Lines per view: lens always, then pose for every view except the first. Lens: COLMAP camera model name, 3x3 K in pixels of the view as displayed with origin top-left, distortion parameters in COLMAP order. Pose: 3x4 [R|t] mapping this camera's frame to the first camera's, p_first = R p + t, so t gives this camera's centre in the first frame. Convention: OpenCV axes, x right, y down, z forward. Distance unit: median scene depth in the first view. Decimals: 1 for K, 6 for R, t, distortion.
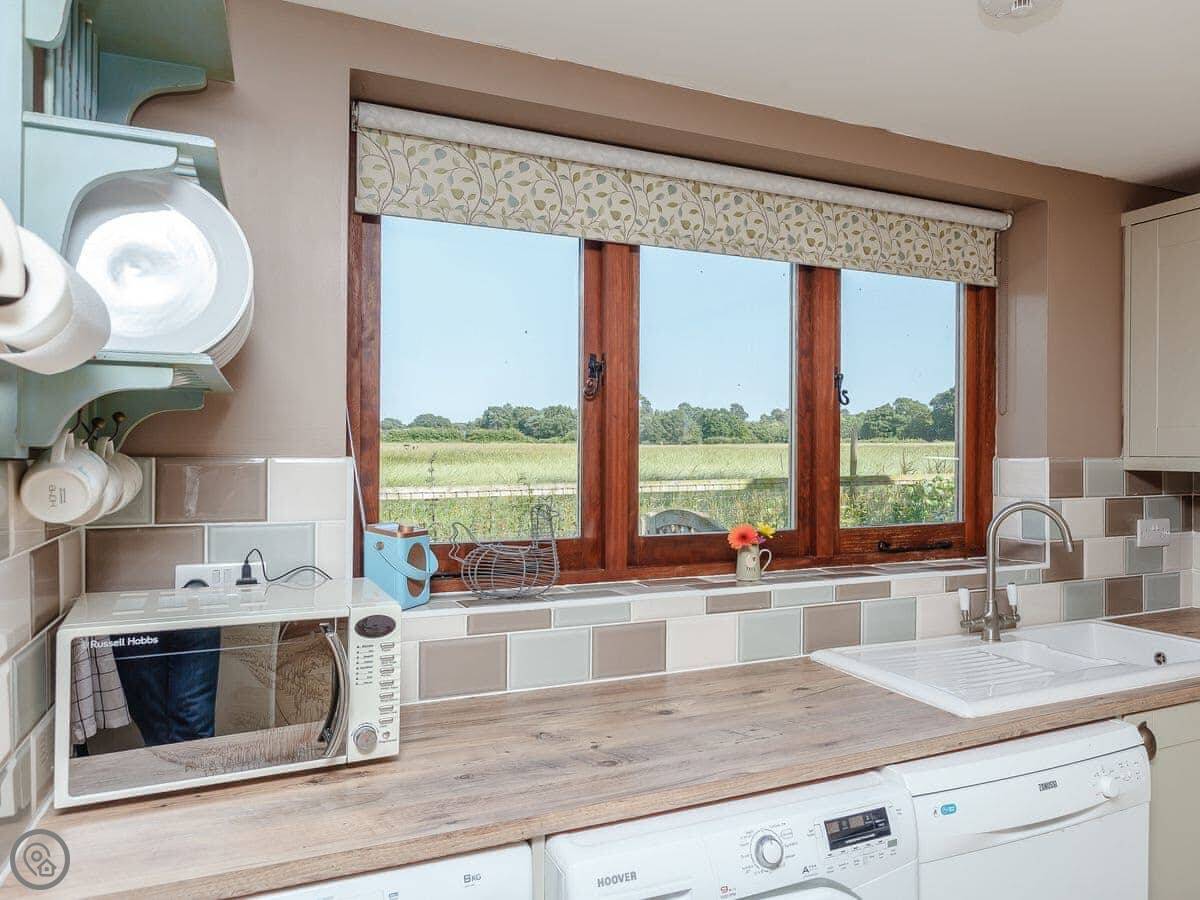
lens RADIAL K [[875.9, 0, 648.5], [0, 875.9, 440.0], [0, 0, 1]] dist [0.024639, 0.002029]
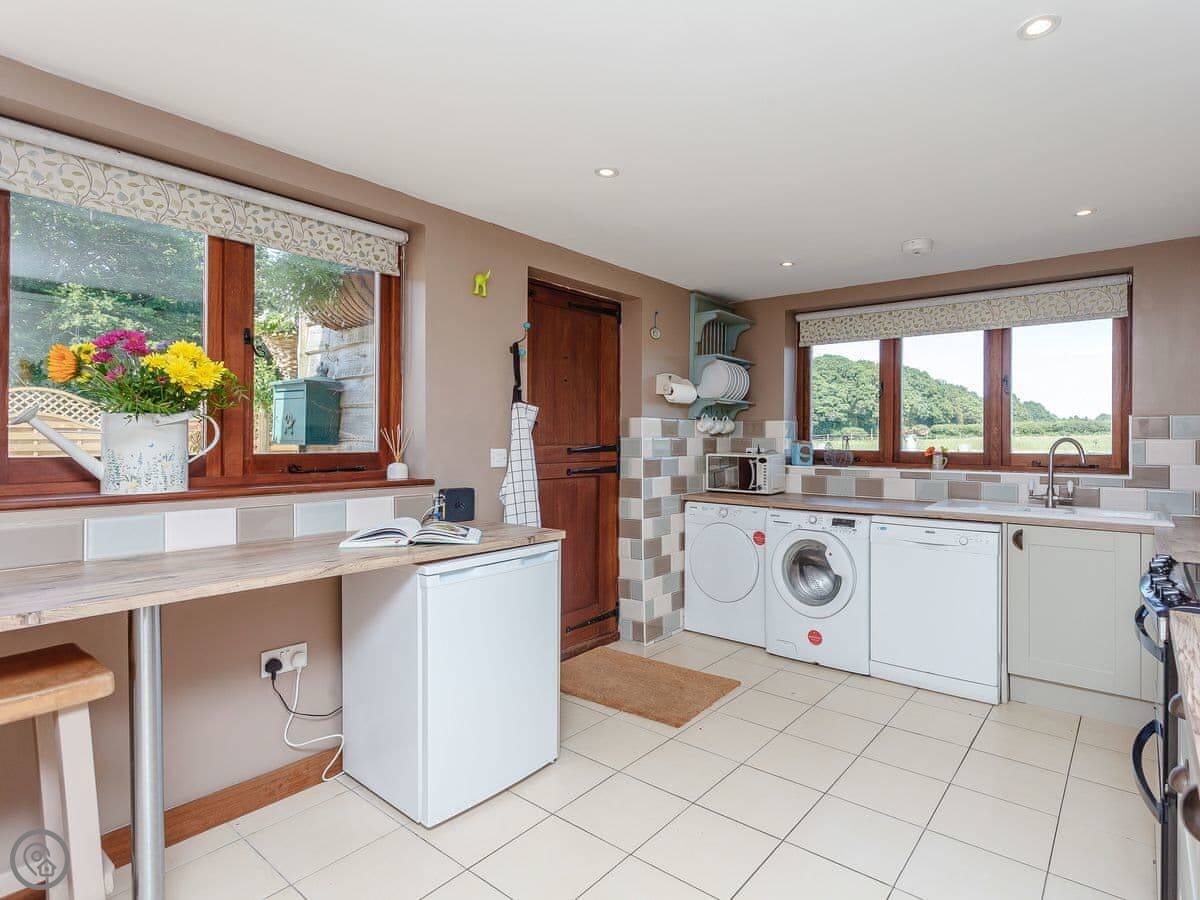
lens RADIAL K [[645.2, 0, 601.9], [0, 645.2, 446.3], [0, 0, 1]] dist [0.000612, -0.000571]
pose [[0.402848, 0.012954, -0.915175, 1.567260], [0.002536, 0.999880, 0.015269, 0.073313], [0.915263, -0.008472, 0.402767, -0.646450]]
